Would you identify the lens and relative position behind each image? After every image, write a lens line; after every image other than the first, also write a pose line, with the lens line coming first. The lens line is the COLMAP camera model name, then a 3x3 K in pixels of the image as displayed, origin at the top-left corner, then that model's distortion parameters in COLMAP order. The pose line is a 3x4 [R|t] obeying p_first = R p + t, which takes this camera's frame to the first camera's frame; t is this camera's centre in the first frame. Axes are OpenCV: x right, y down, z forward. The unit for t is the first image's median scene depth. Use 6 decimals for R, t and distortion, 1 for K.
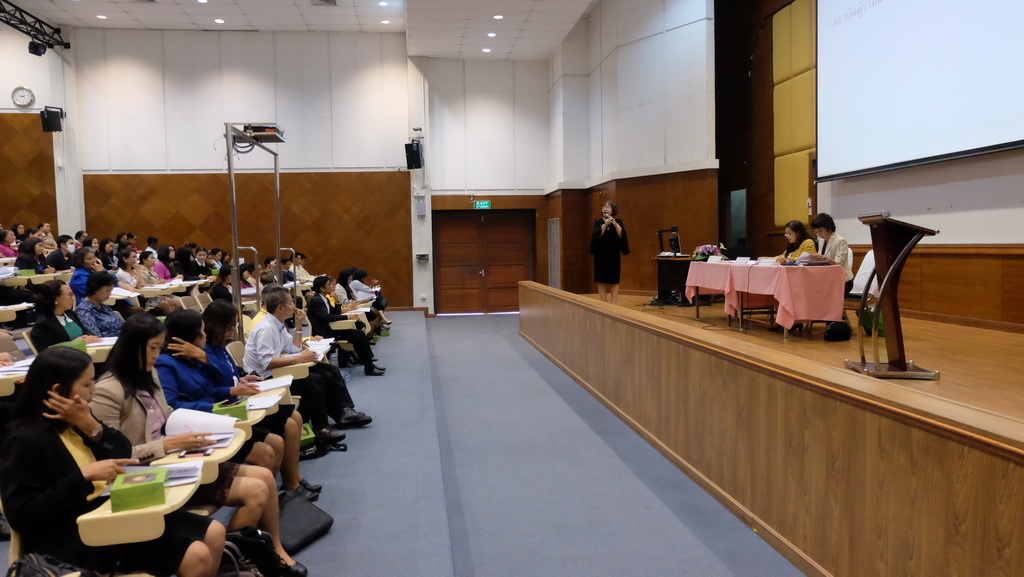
lens RADIAL K [[712.4, 0, 513.0], [0, 712.4, 287.1], [0, 0, 1]] dist [0.000946, 0.000619]
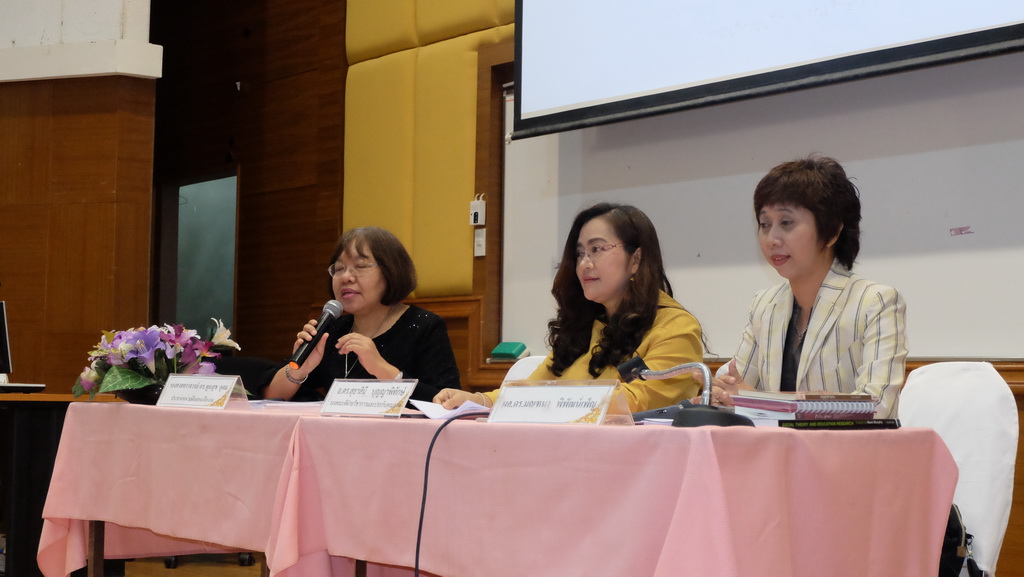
lens RADIAL K [[1605.3, 0, 506.9], [0, 1605.3, 292.0], [0, 0, 1]] dist [-0.083530, 0.000000]
pose [[0.856226, 0.060455, 0.513052, 0.115685], [0.002308, 0.992672, -0.120821, -0.011144], [-0.516596, 0.104634, 0.849812, 0.528770]]
